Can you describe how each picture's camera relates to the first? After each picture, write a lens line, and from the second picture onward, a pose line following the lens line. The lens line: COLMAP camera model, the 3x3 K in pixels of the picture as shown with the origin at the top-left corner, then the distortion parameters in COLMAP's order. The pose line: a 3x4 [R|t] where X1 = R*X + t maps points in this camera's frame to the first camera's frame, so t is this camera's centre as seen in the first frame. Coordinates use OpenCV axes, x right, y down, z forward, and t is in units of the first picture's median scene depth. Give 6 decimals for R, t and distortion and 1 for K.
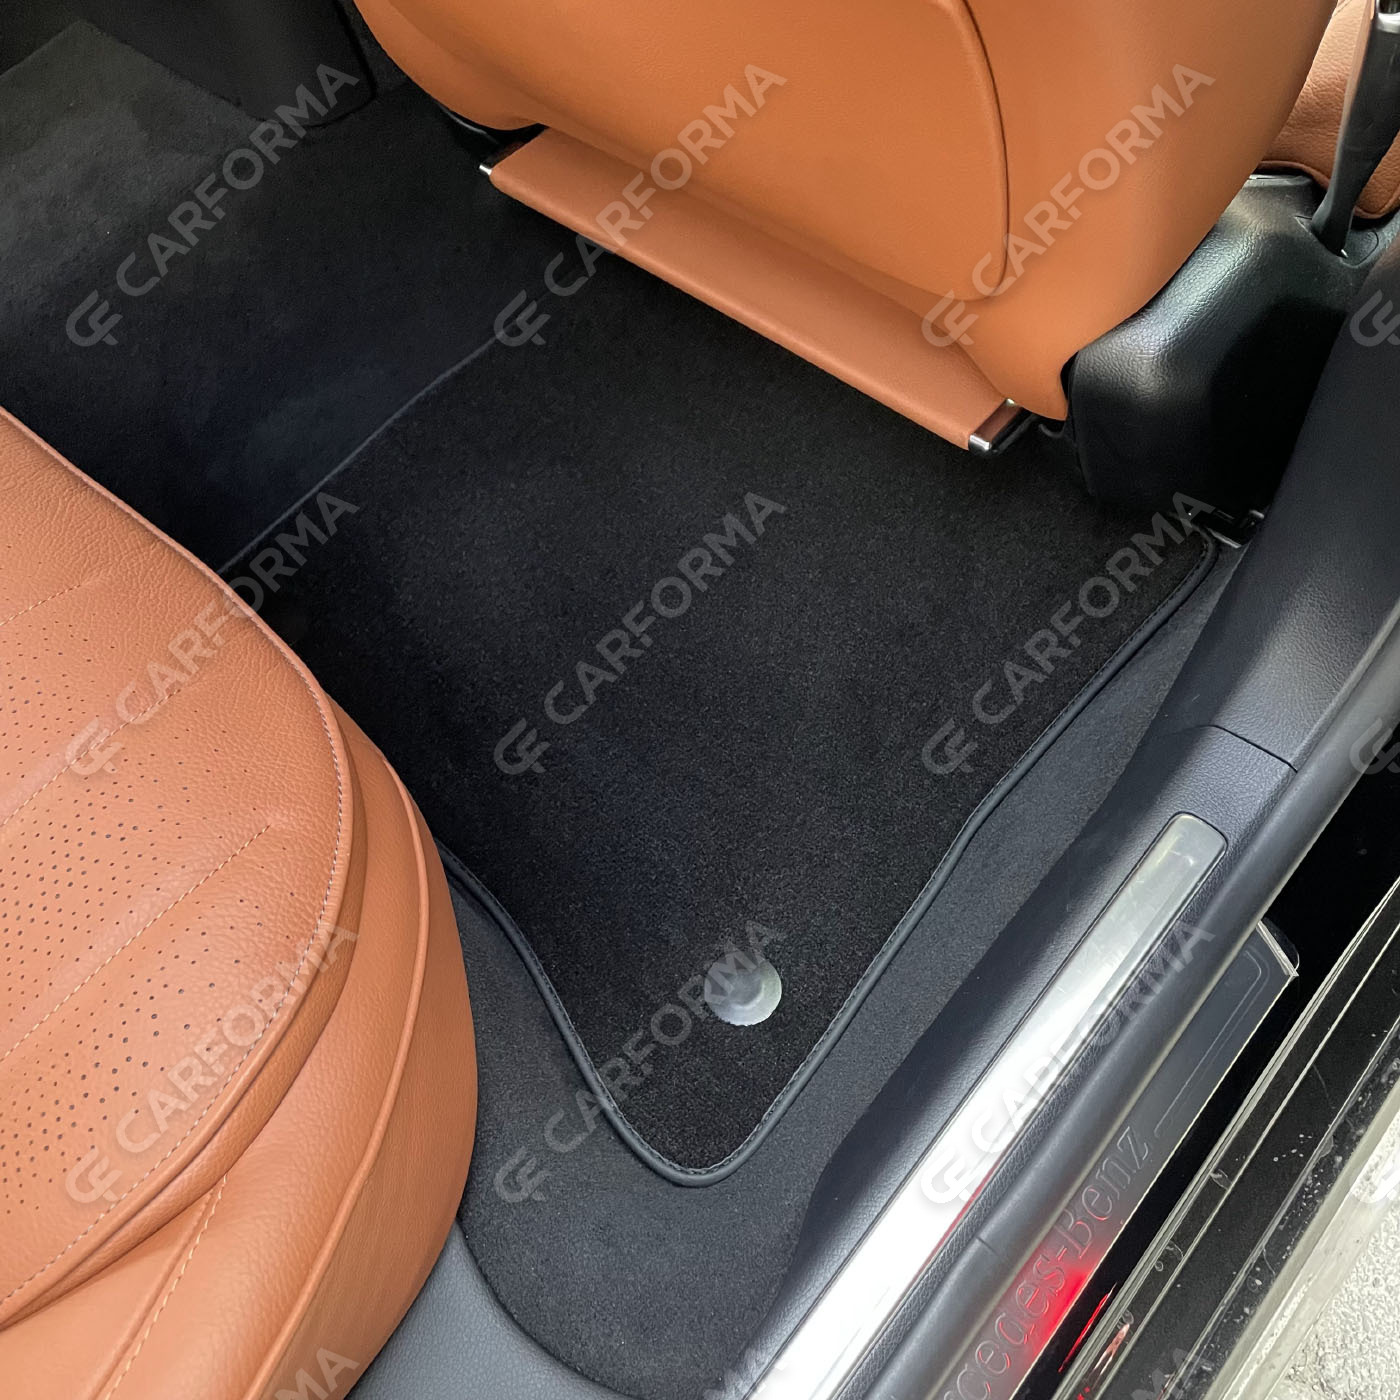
lens RADIAL K [[1282.5, 0, 700.1], [0, 1282.5, 759.3], [0, 0, 1]] dist [0.013280, -0.017536]
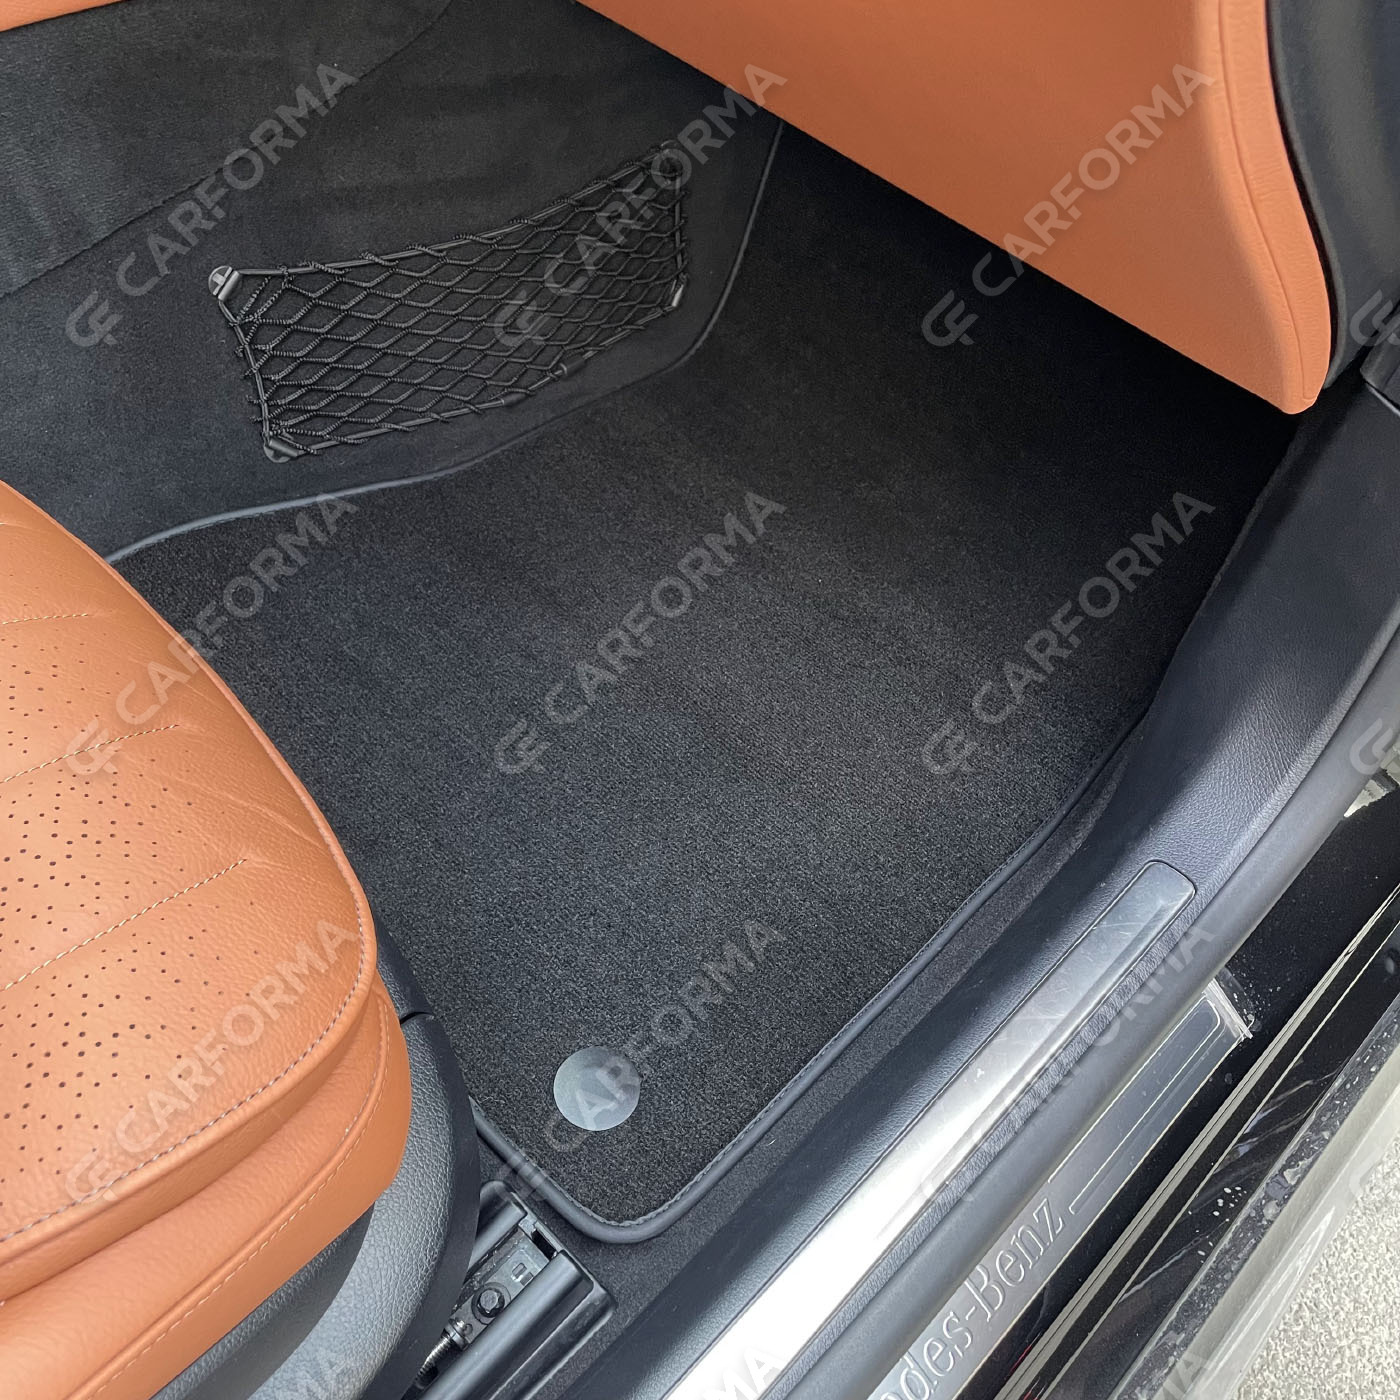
lens RADIAL K [[1282.5, 0, 700.1], [0, 1282.5, 759.3], [0, 0, 1]] dist [0.013280, -0.017536]
pose [[0.999993, 0.001338, -0.003596, 0.336987], [-0.001337, 0.999999, 0.000178, -0.000405], [0.003596, -0.000174, 0.999994, 0.000754]]
